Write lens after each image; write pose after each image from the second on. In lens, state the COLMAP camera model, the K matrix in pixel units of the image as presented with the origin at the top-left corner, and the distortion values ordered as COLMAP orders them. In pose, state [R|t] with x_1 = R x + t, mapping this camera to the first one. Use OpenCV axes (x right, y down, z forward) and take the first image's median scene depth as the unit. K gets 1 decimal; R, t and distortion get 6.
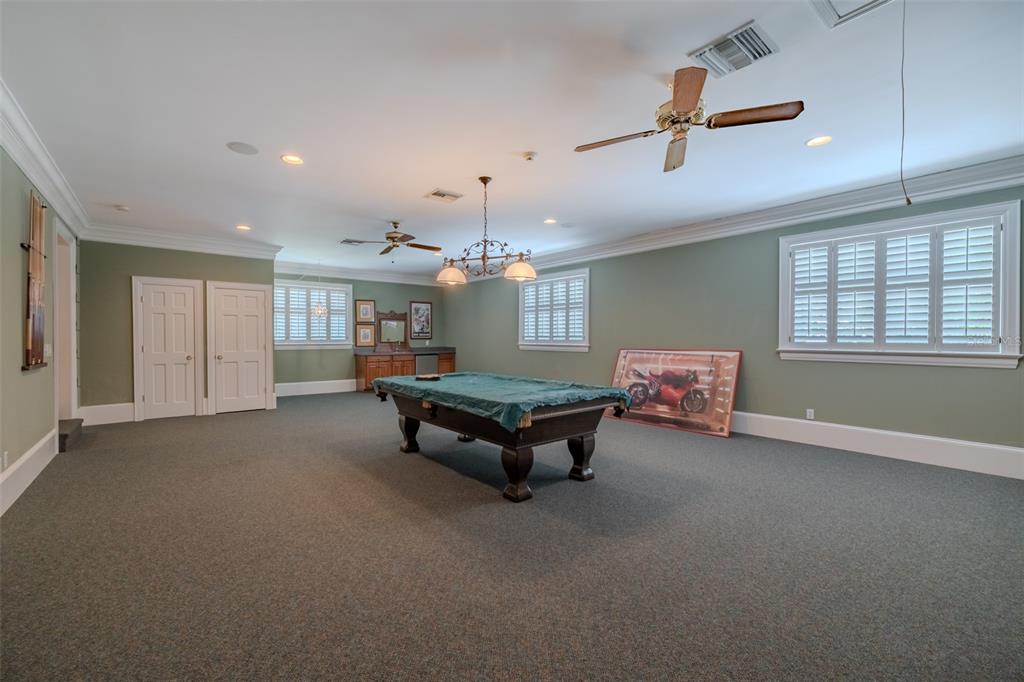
lens RADIAL K [[443.5, 0, 519.4], [0, 443.5, 337.5], [0, 0, 1]] dist [-0.002084, 0.000707]
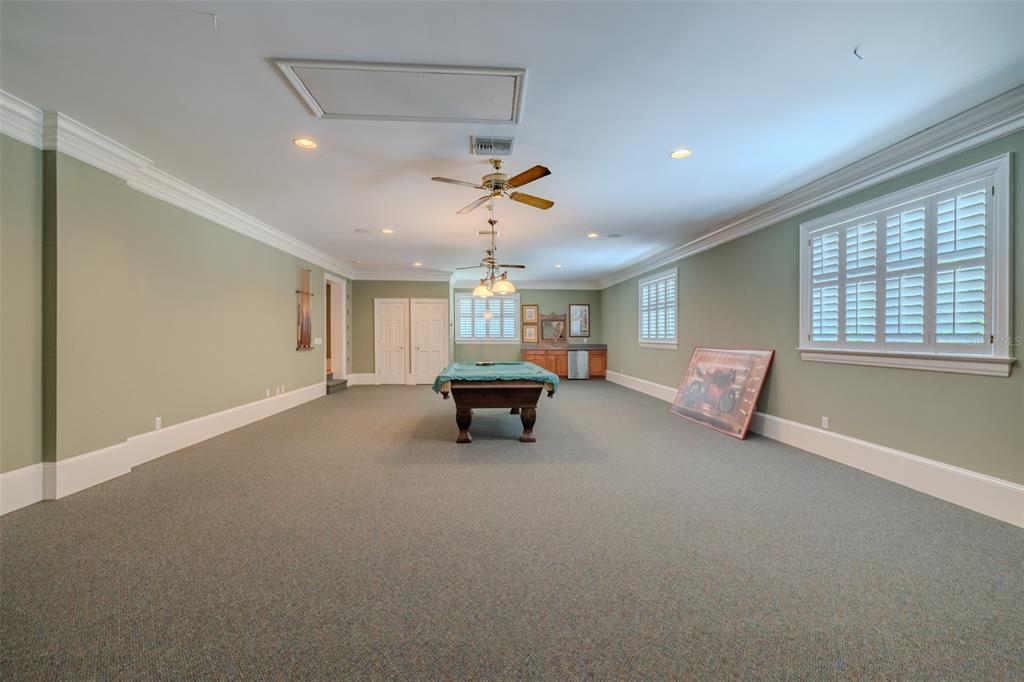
lens RADIAL K [[443.5, 0, 495.5], [0, 443.5, 330.5], [0, 0, 1]] dist [-0.002084, 0.000707]
pose [[0.799084, -0.004758, -0.601200, 0.557126], [-0.003010, 0.999924, -0.011915, 0.002046], [0.601211, 0.011331, 0.799010, -0.078213]]
